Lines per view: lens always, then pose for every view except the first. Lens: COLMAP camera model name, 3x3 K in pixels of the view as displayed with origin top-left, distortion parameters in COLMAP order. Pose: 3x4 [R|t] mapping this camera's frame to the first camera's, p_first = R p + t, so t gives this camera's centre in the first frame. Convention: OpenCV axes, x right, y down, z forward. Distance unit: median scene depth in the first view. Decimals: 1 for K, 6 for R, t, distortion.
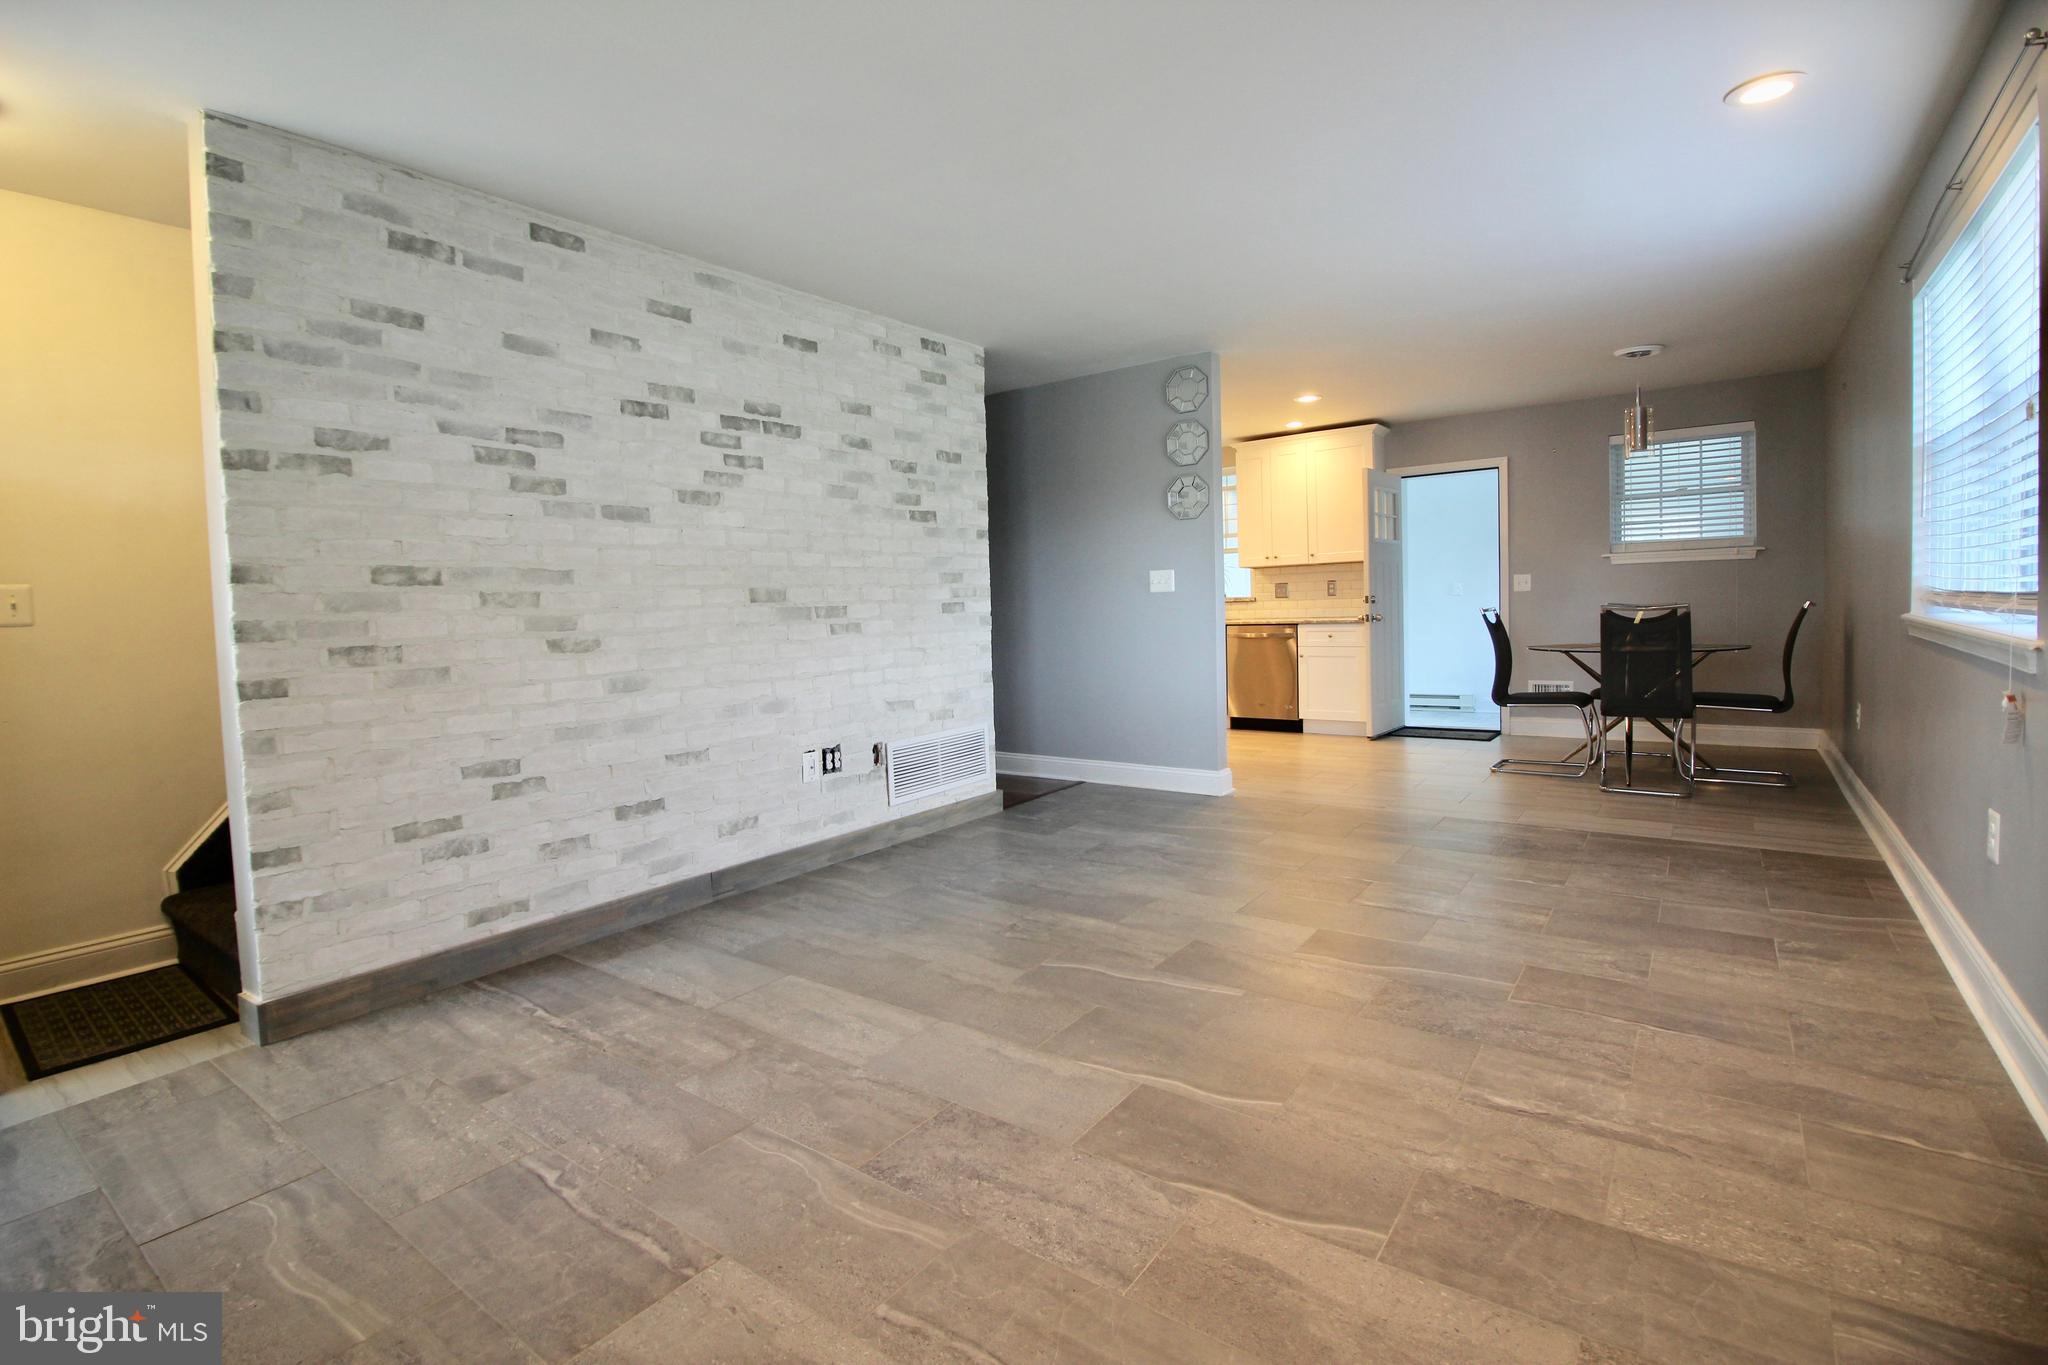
lens RADIAL K [[954.7, 0, 1016.8], [0, 954.7, 635.7], [0, 0, 1]] dist [-0.000839, -0.014950]
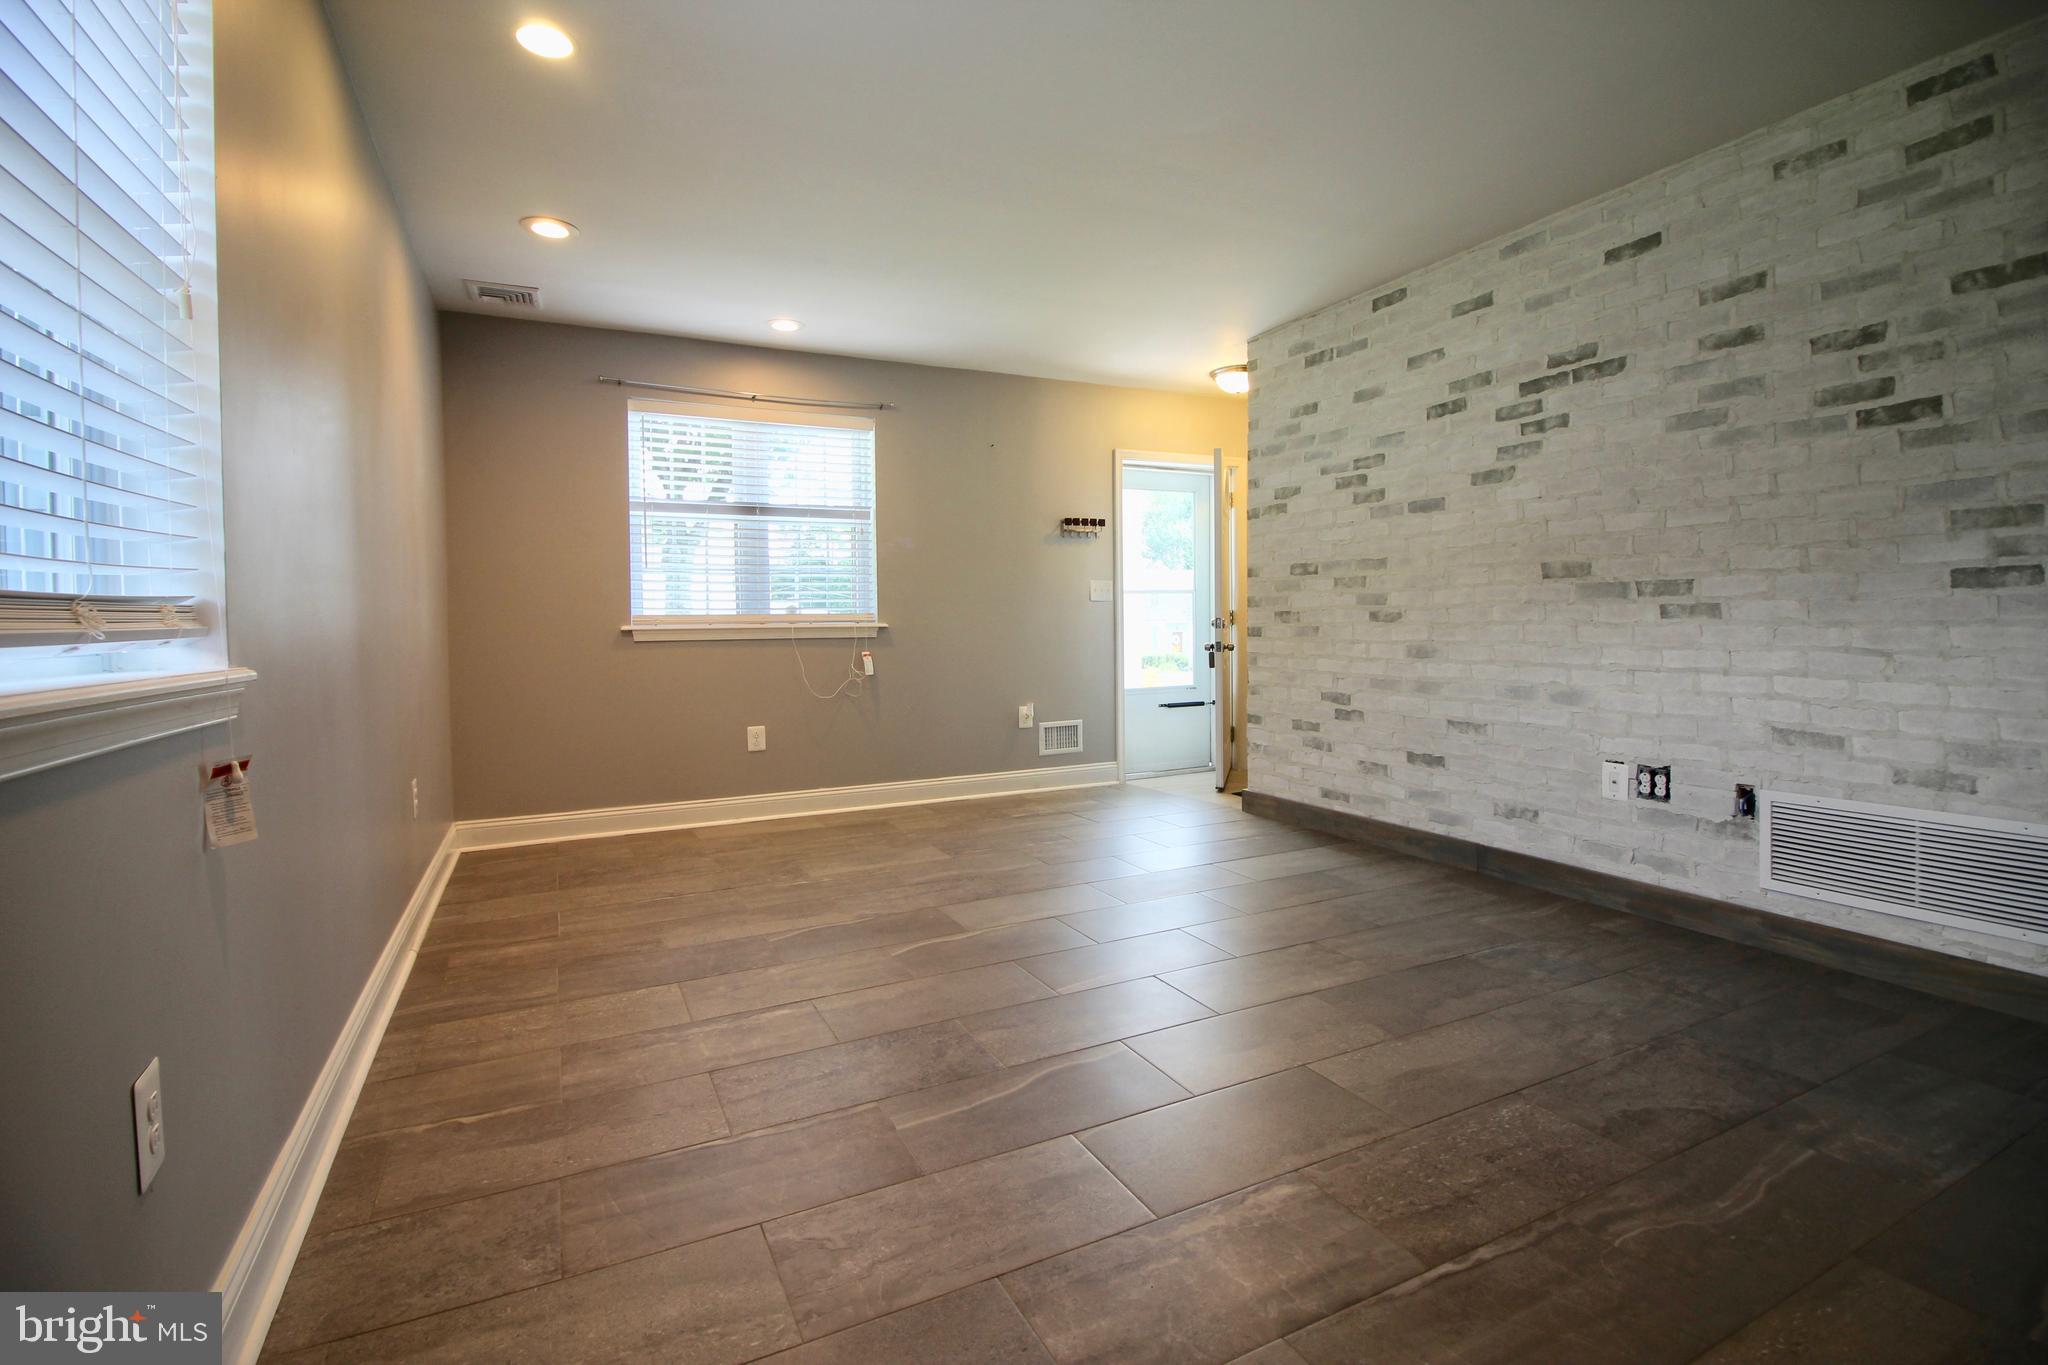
lens RADIAL K [[954.7, 0, 1016.8], [0, 954.7, 635.7], [0, 0, 1]] dist [-0.000839, -0.014950]
pose [[-0.467166, 0.051971, -0.882641, 0.865585], [-0.002535, 0.998188, 0.060116, -0.038255], [0.884166, 0.030322, -0.466188, 1.108532]]
